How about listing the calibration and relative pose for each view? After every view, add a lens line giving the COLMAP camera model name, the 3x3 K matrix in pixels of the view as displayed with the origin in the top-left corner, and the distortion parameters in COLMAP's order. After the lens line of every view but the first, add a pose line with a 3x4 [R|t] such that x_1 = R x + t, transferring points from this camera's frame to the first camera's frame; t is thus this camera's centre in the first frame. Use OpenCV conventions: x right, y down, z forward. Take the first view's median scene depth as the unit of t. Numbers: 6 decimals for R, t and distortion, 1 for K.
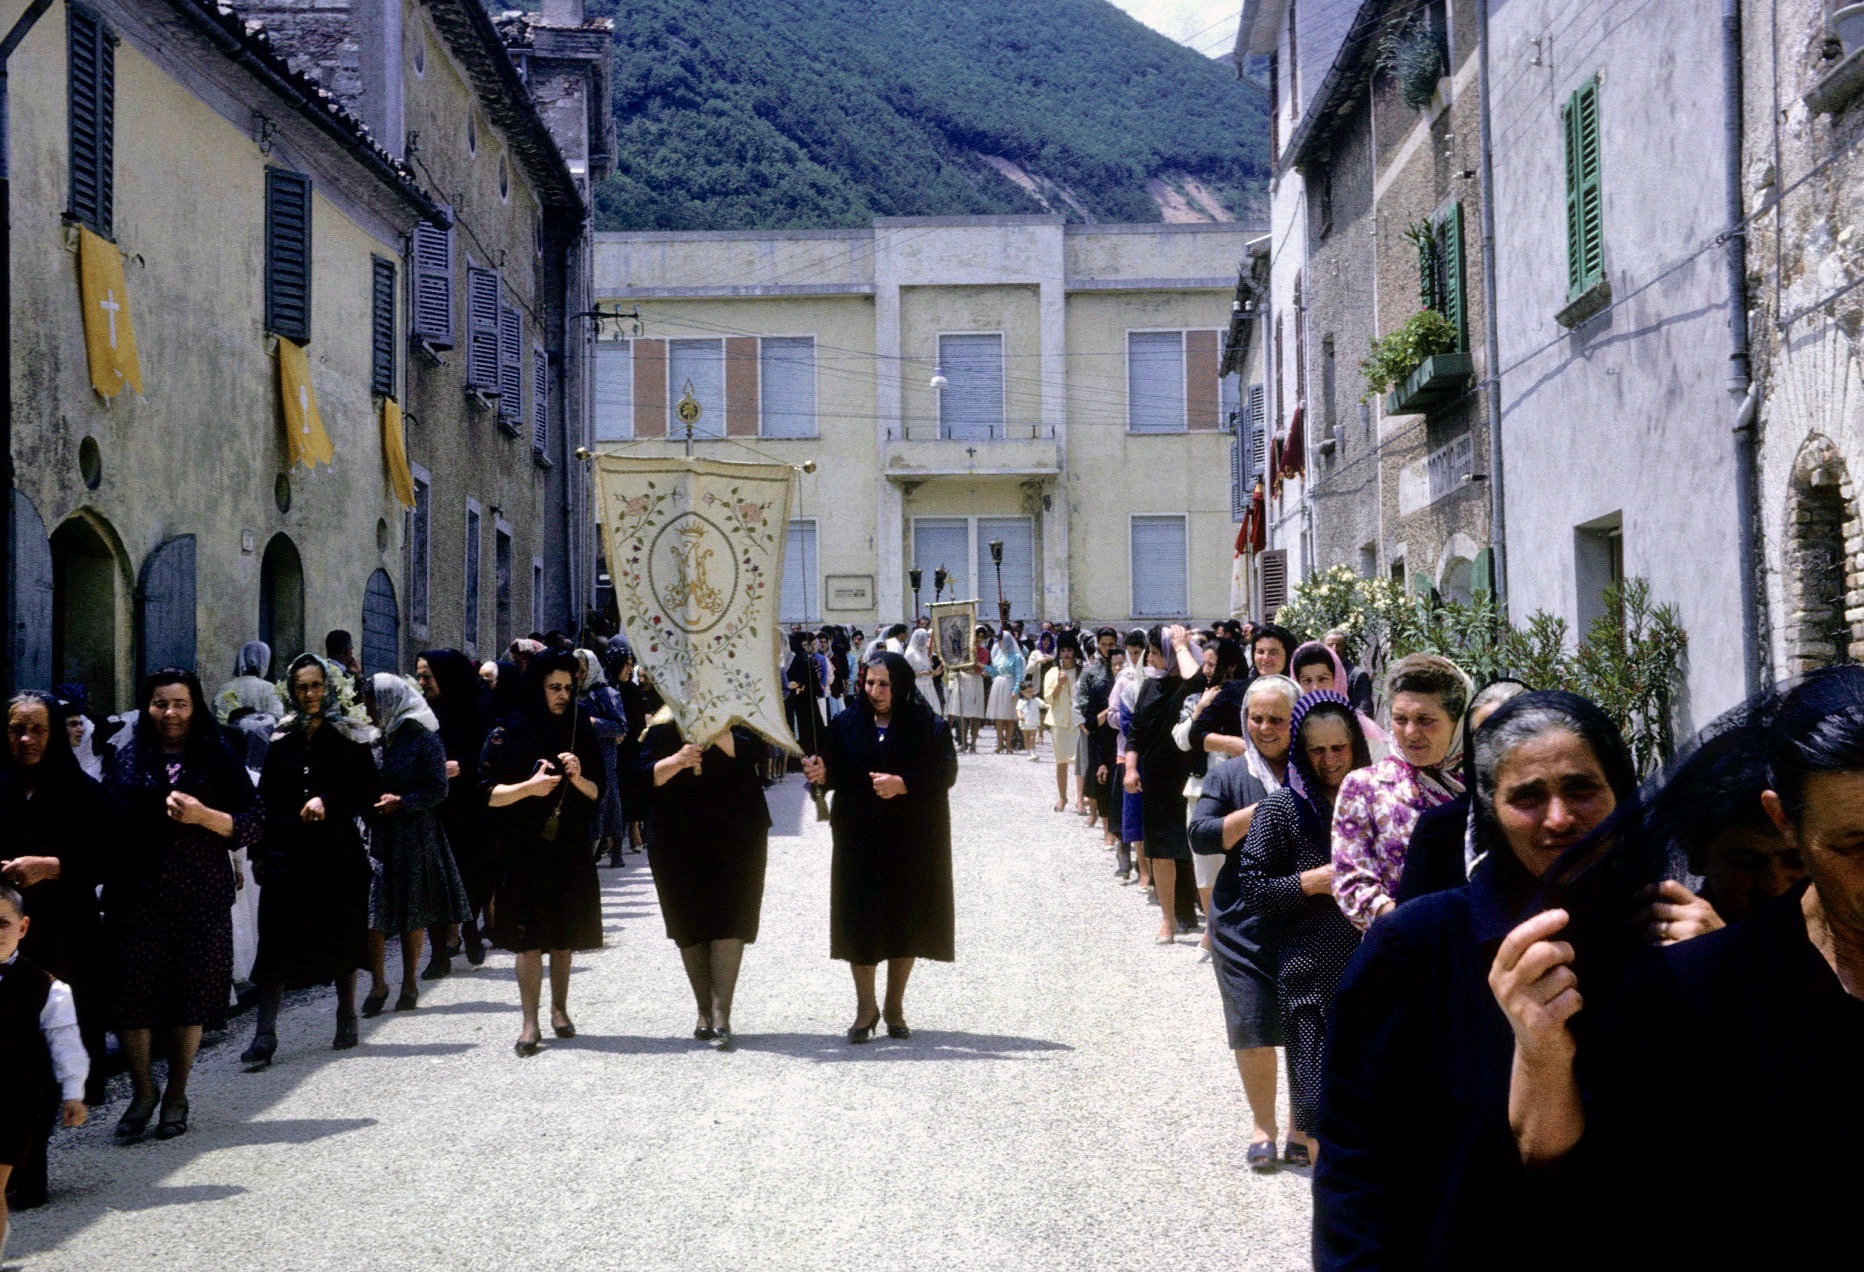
lens RADIAL K [[2541.8, 0, 931.5], [0, 2541.8, 636.5], [0, 0, 1]] dist [-0.005488, 0.000000]
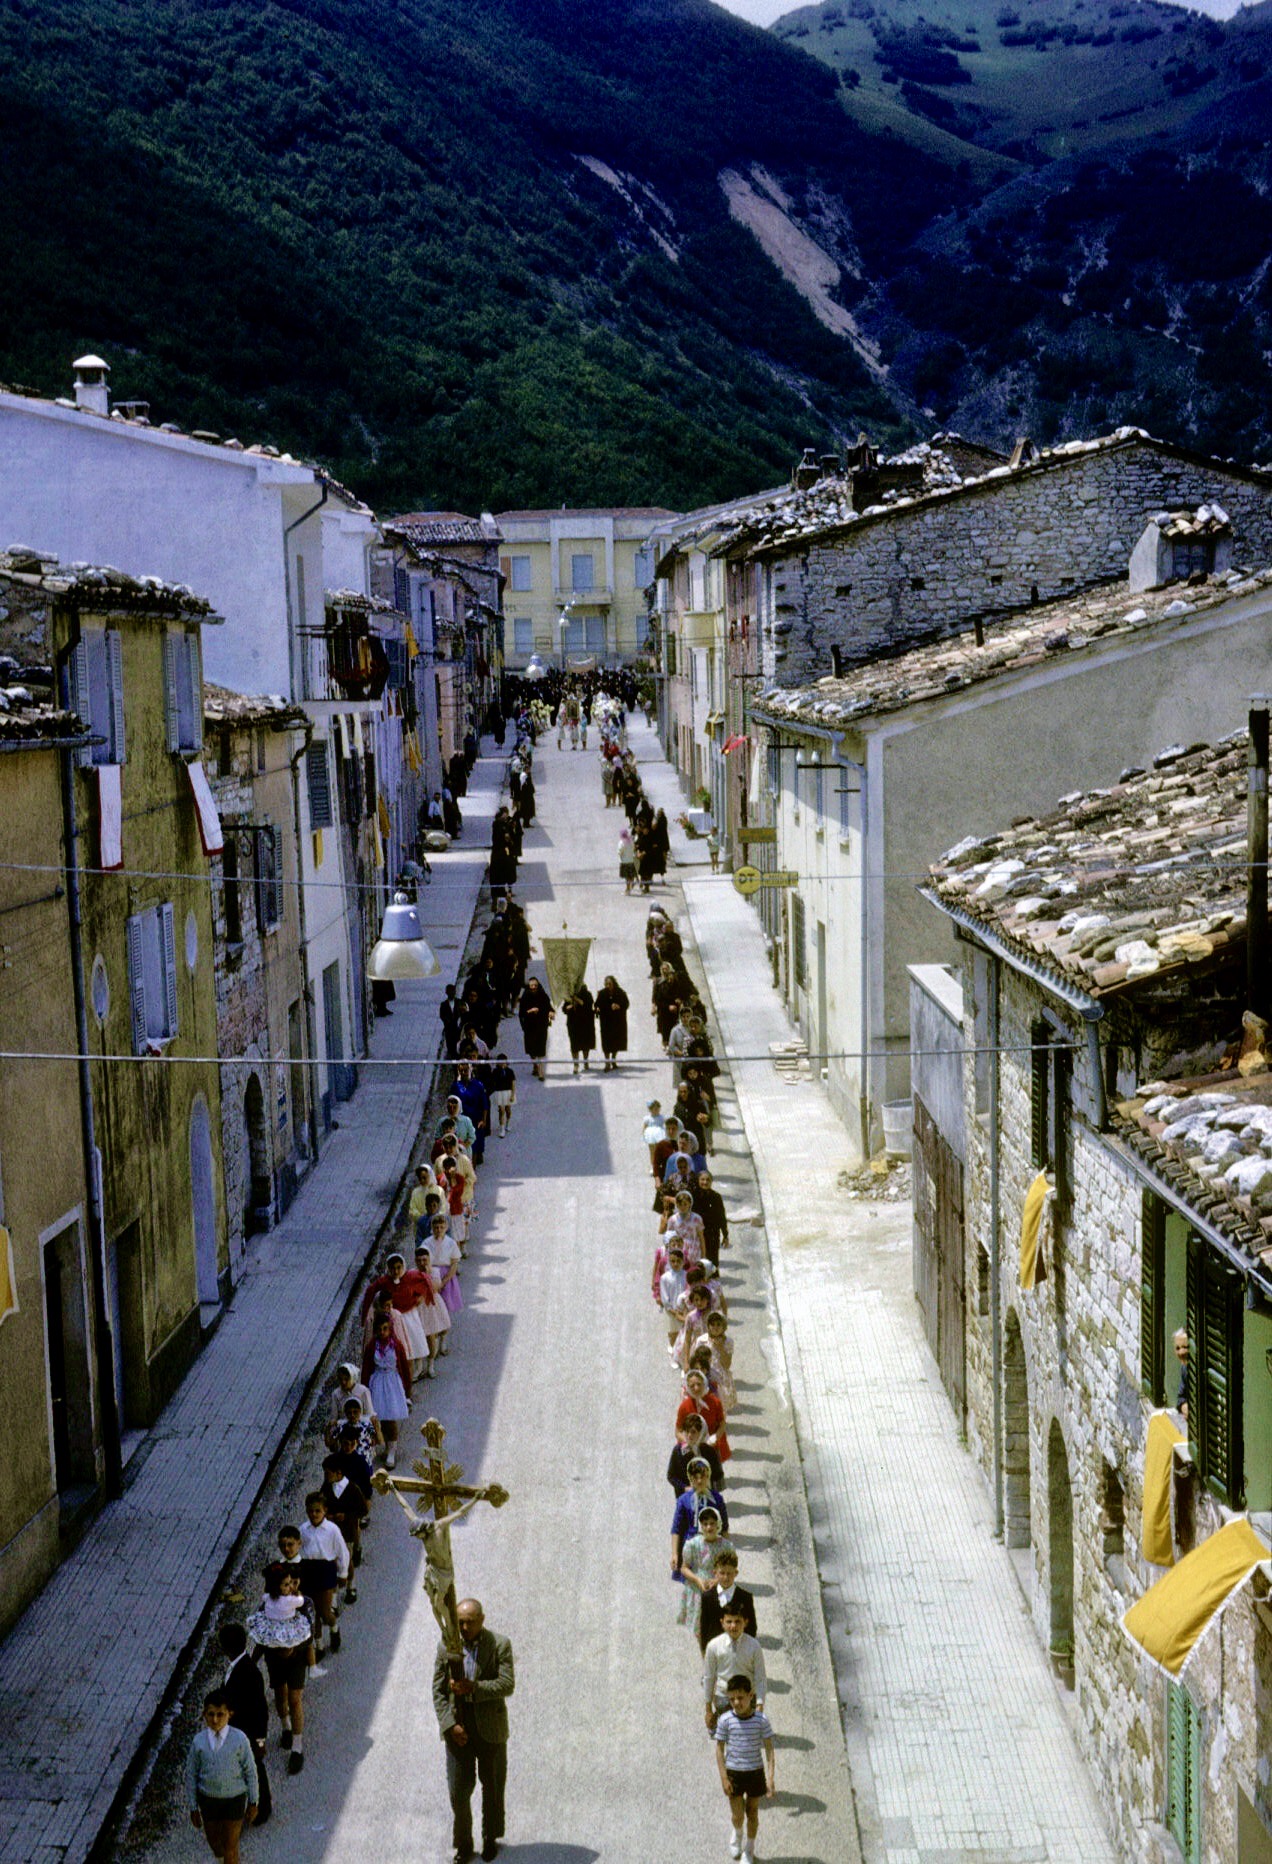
lens RADIAL K [[2541.8, 0, 635.5], [0, 2541.8, 933.1], [0, 0, 1]] dist [-0.005488, 0.000000]
pose [[0.999031, -0.019809, 0.039291, -0.005619], [0.013591, 0.988187, 0.152648, -0.018332], [-0.041851, -0.151966, 0.987499, -0.244405]]
